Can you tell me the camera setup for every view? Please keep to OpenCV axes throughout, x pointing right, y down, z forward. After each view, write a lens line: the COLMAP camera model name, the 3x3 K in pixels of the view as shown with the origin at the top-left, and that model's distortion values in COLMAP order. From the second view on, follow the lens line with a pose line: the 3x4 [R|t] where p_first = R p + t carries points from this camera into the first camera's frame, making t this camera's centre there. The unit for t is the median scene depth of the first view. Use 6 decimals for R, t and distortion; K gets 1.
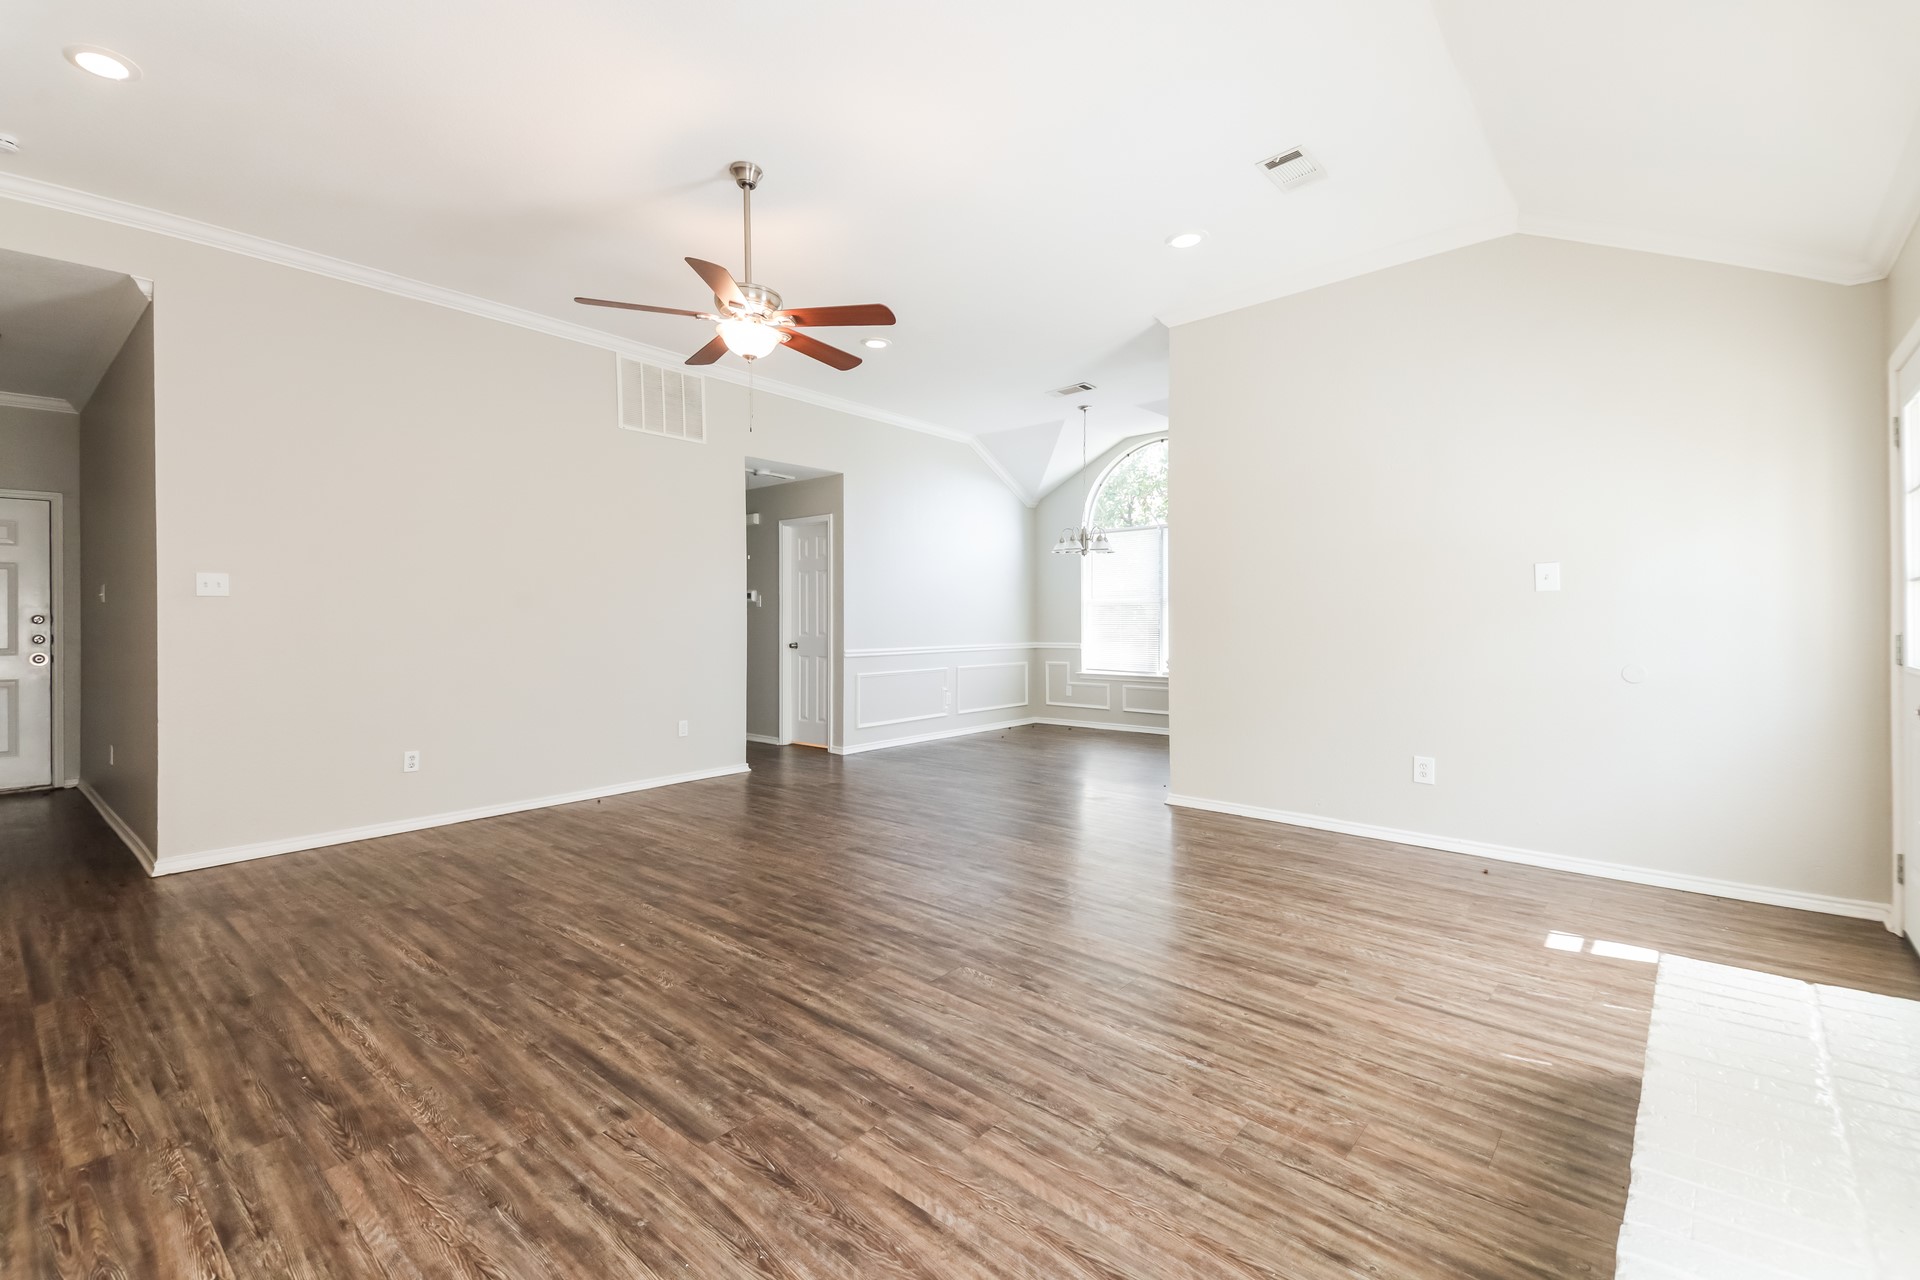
lens RADIAL K [[814.6, 0, 957.4], [0, 814.6, 609.7], [0, 0, 1]] dist [0.113120, -0.049102]
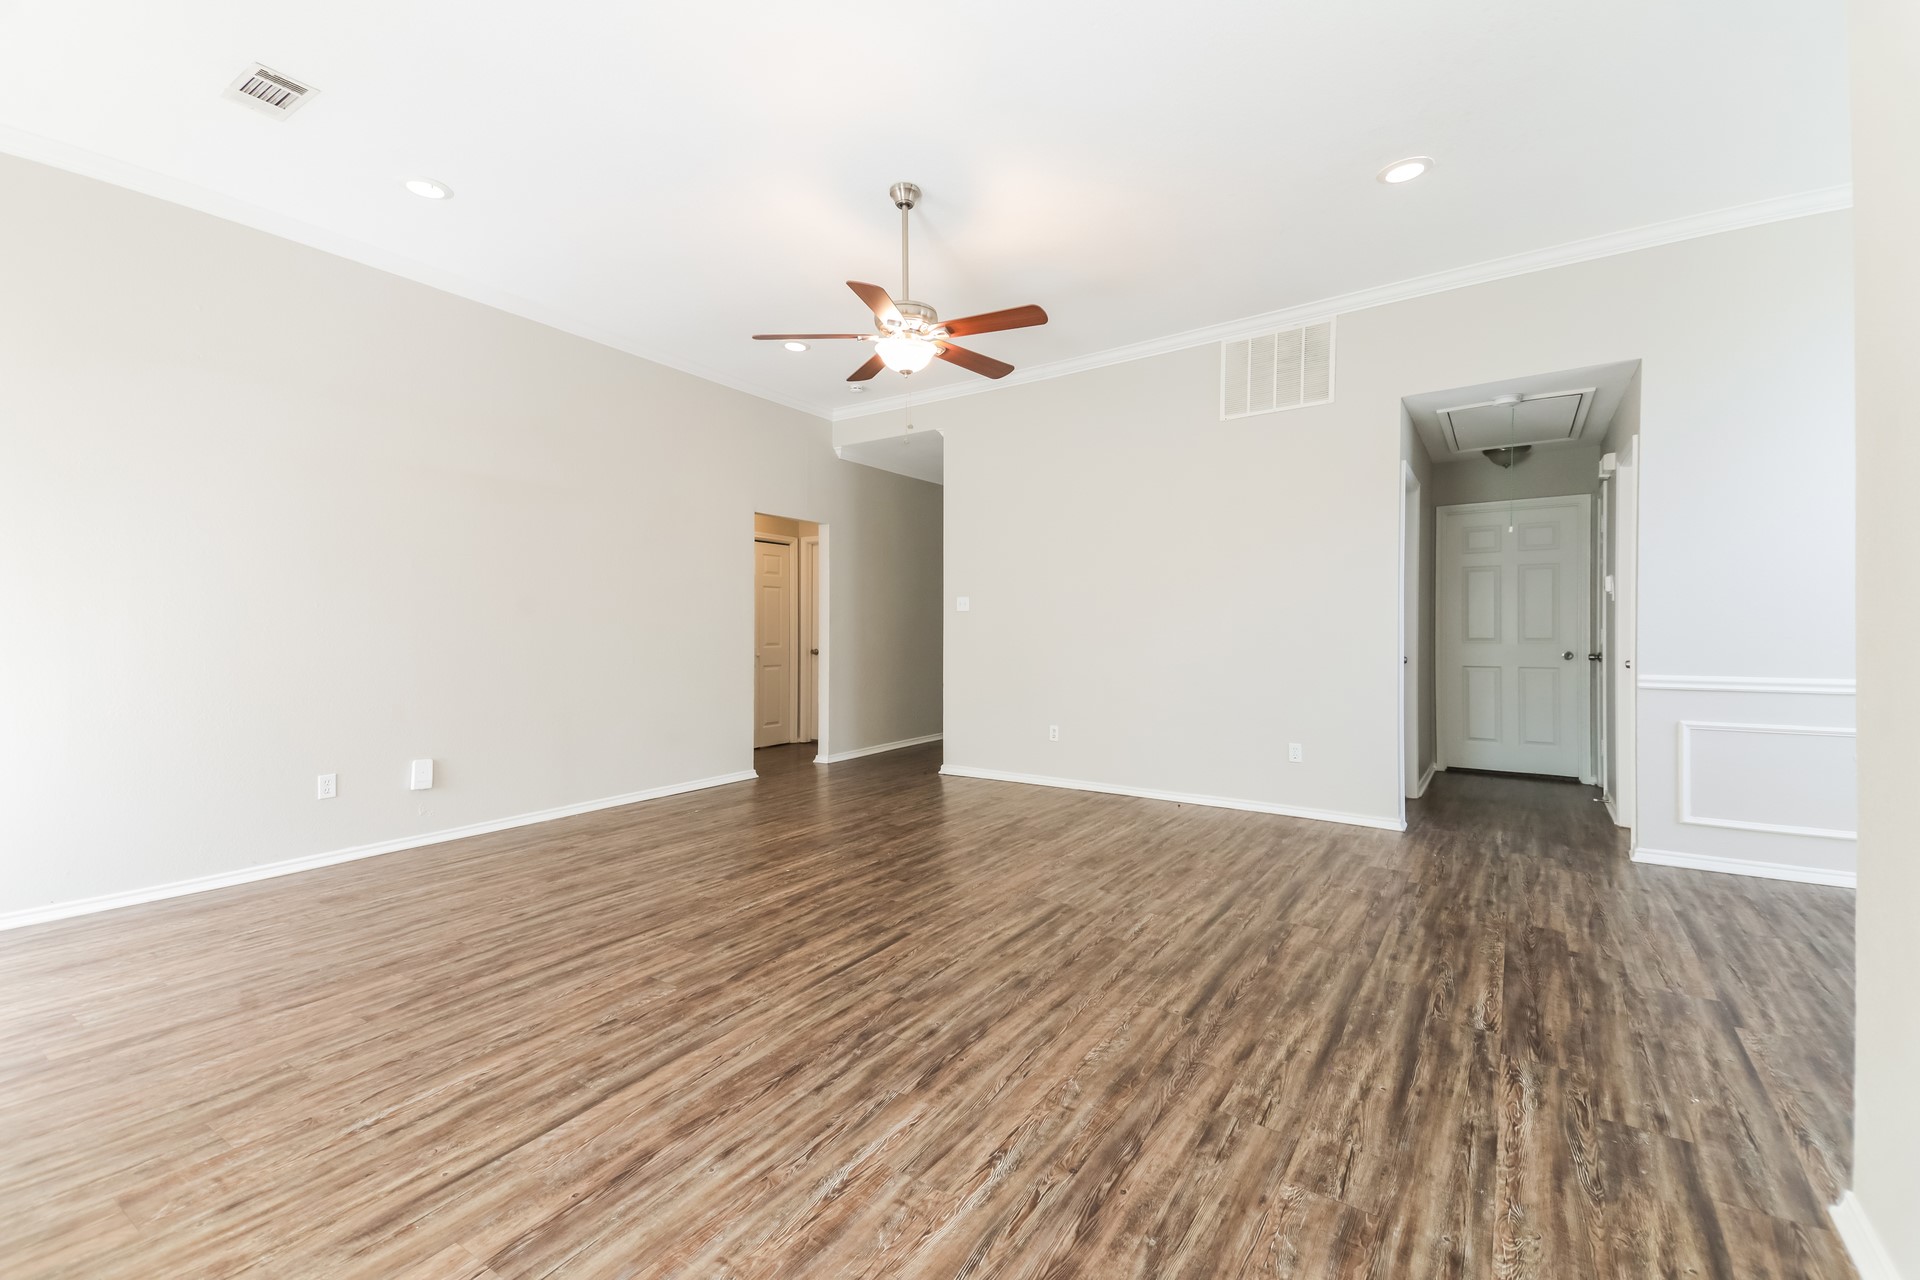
lens RADIAL K [[814.6, 0, 957.4], [0, 814.6, 609.7], [0, 0, 1]] dist [0.113120, -0.049102]
pose [[0.125727, -0.016716, -0.991924, 0.983827], [0.017100, 0.999746, -0.014680, 0.012402], [0.991917, -0.015116, 0.125981, 1.165486]]
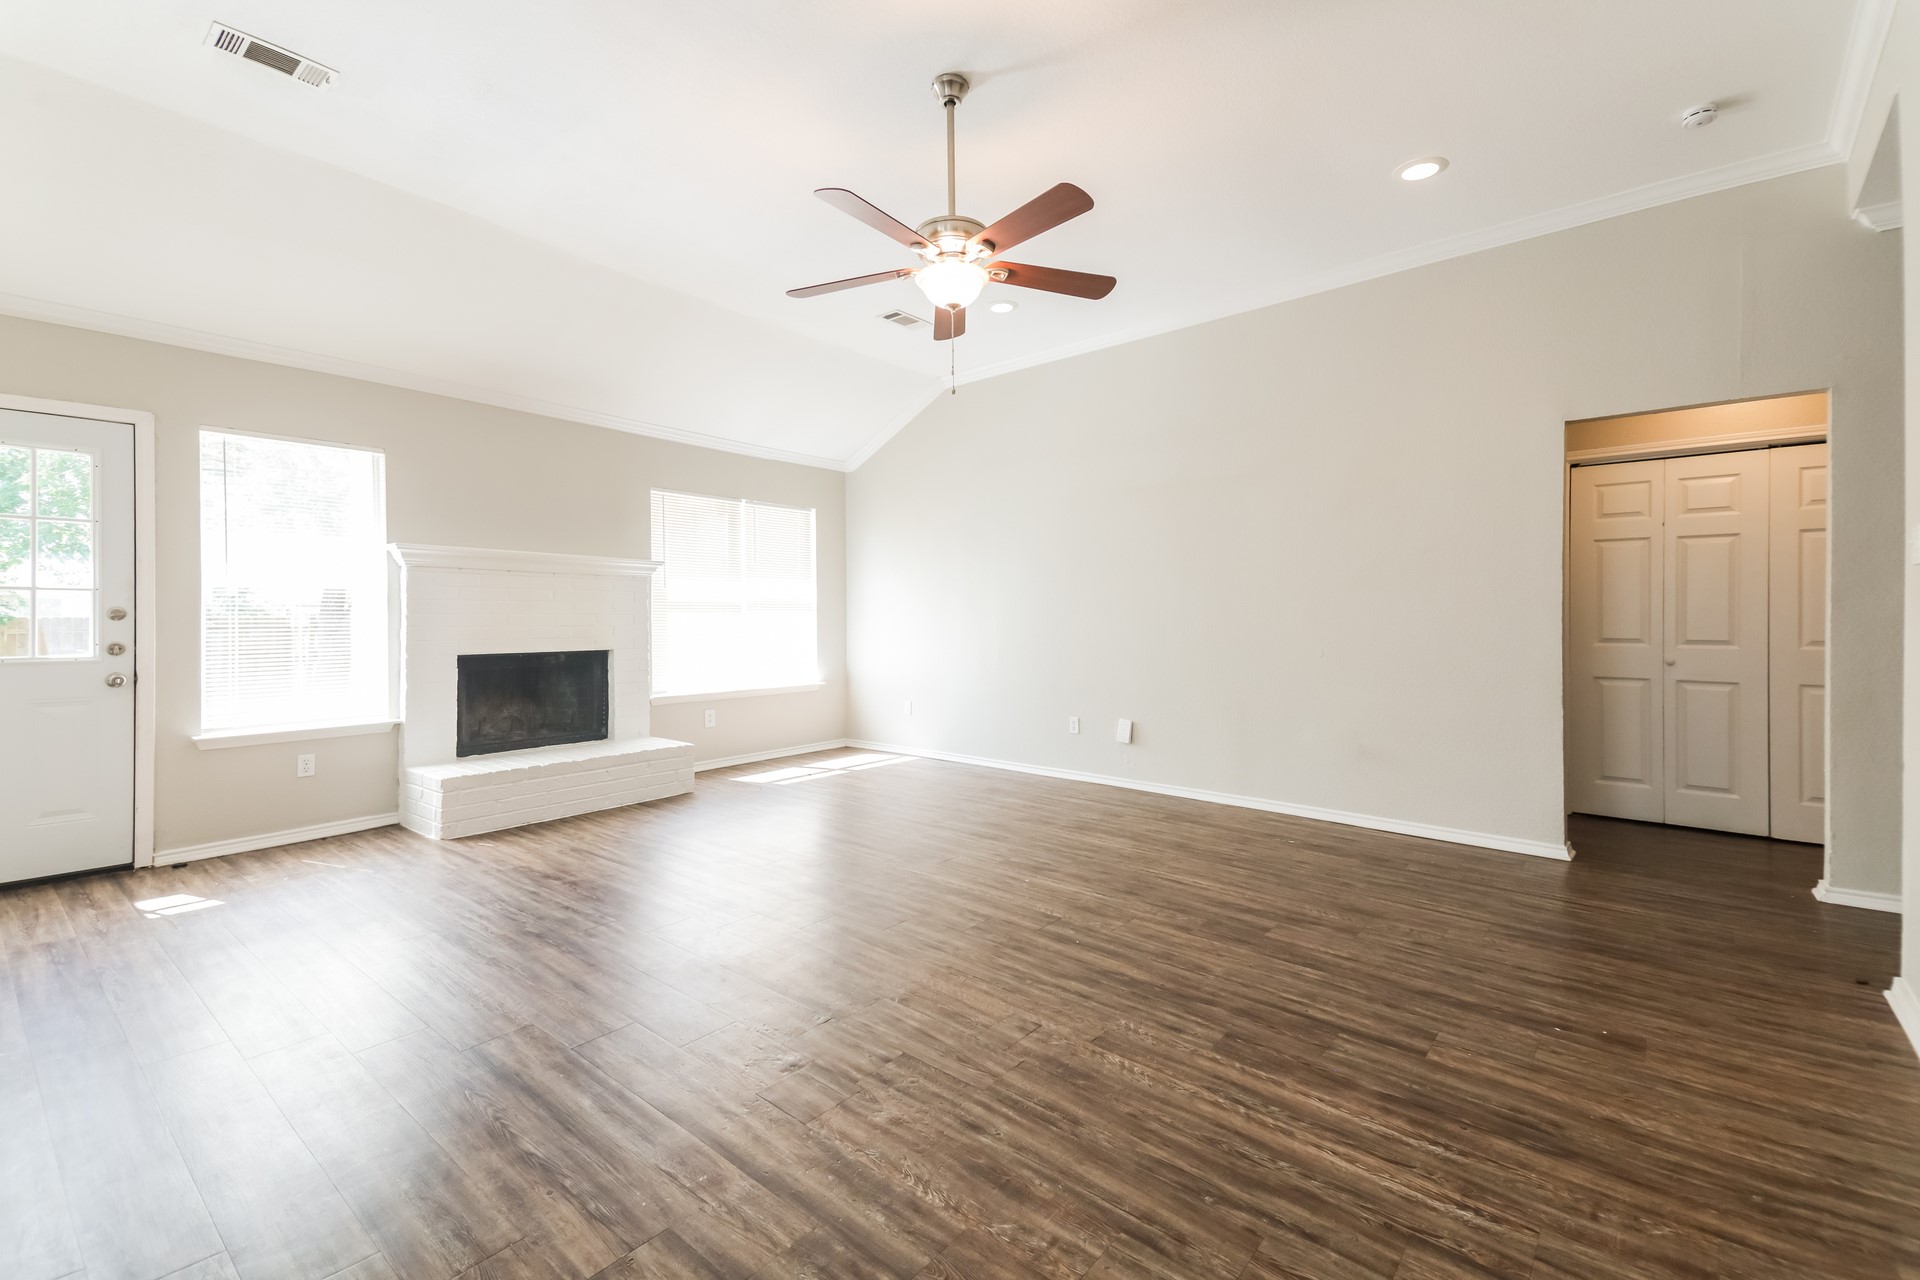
lens RADIAL K [[814.6, 0, 957.4], [0, 814.6, 609.7], [0, 0, 1]] dist [0.113120, -0.049102]
pose [[-0.999906, 0.005141, -0.012740, -0.299533], [0.005483, 0.999623, -0.026918, 0.040671], [0.012597, -0.026985, -0.999556, 2.317114]]
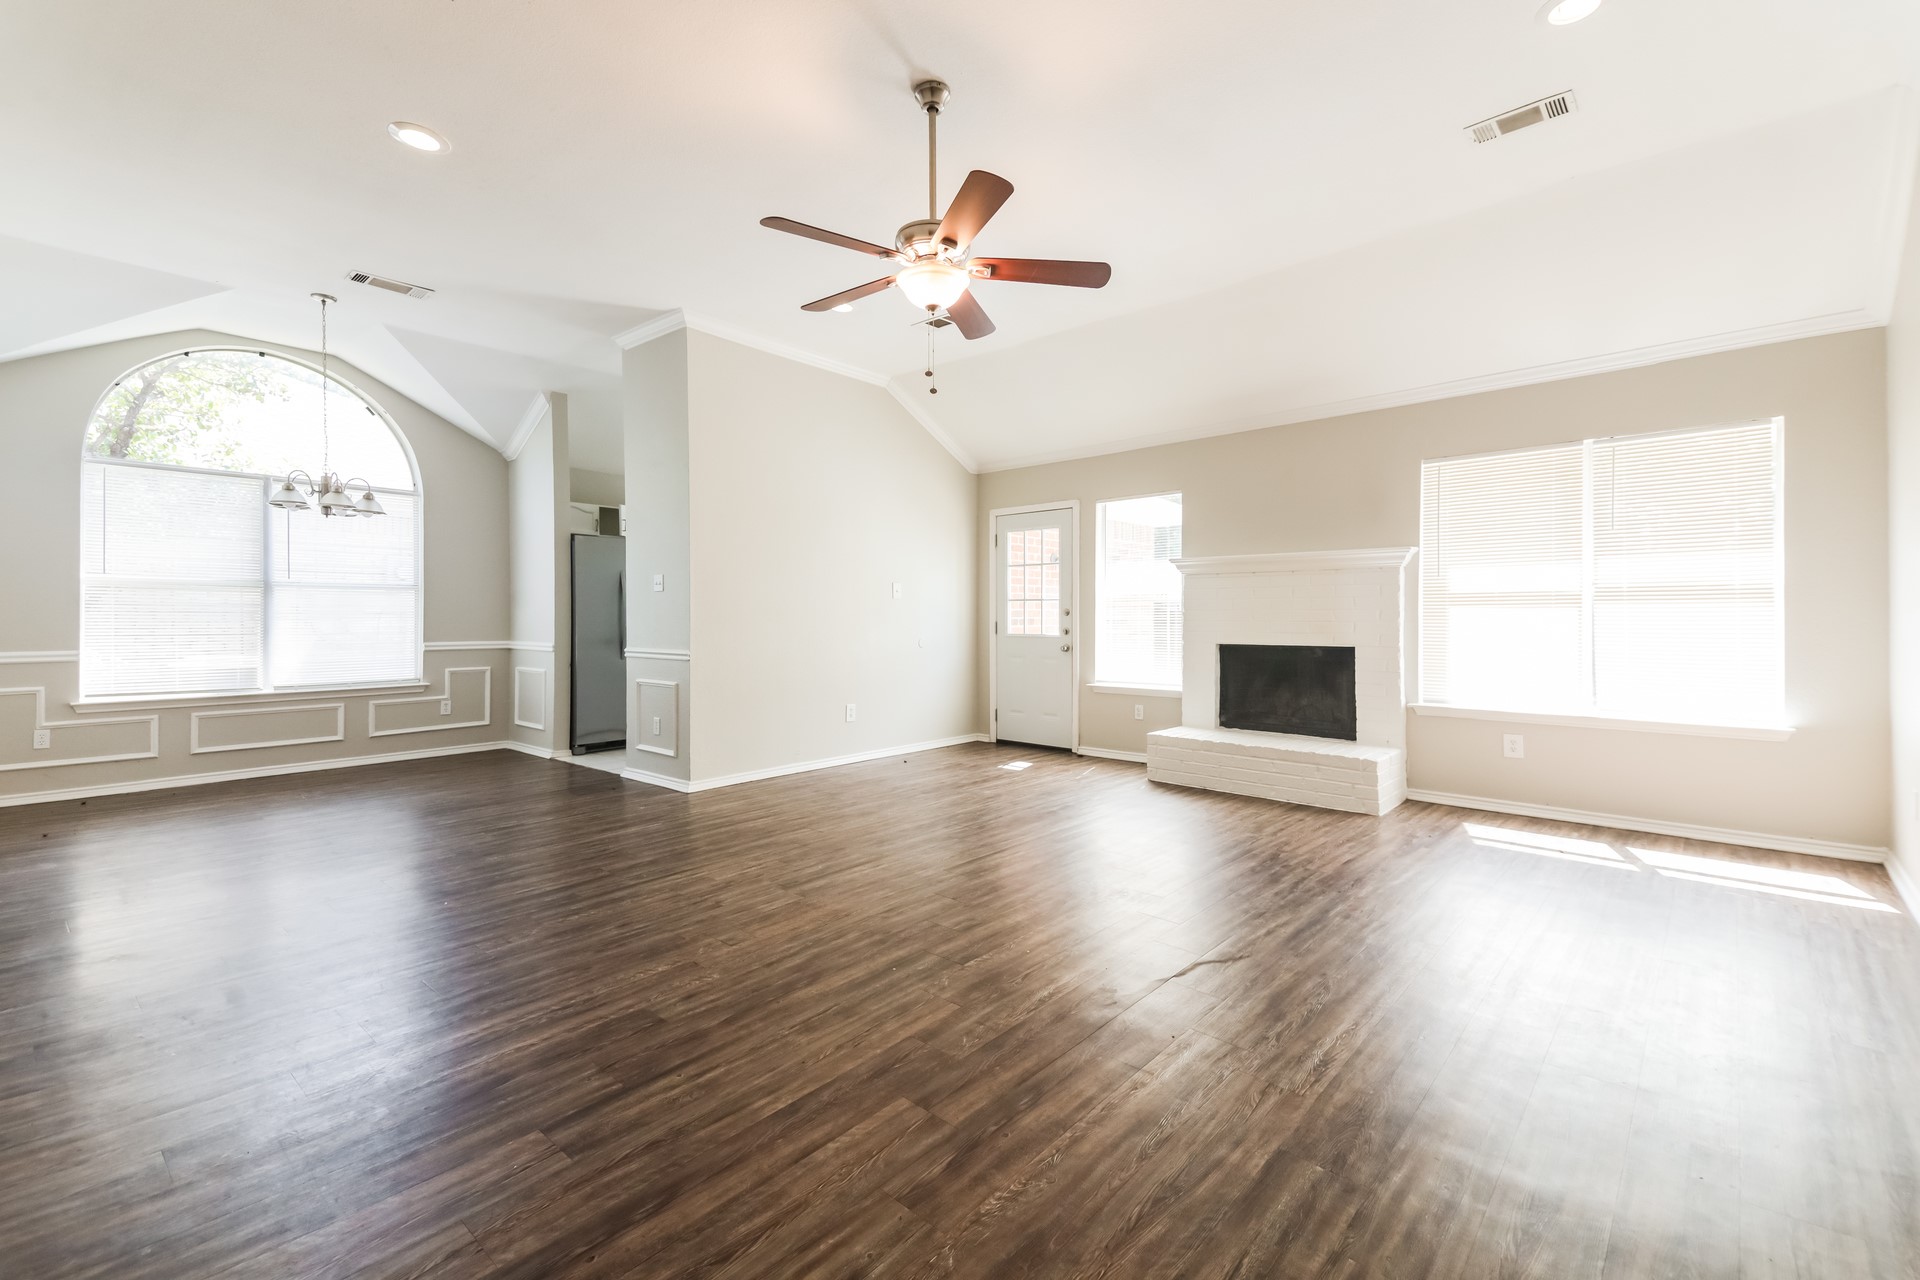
lens RADIAL K [[814.6, 0, 957.4], [0, 814.6, 609.7], [0, 0, 1]] dist [0.113120, -0.049102]
pose [[0.011897, 0.012008, 0.999857, -1.400269], [-0.016498, 0.999794, -0.011811, 0.029047], [-0.999793, -0.016355, 0.012093, 1.205615]]
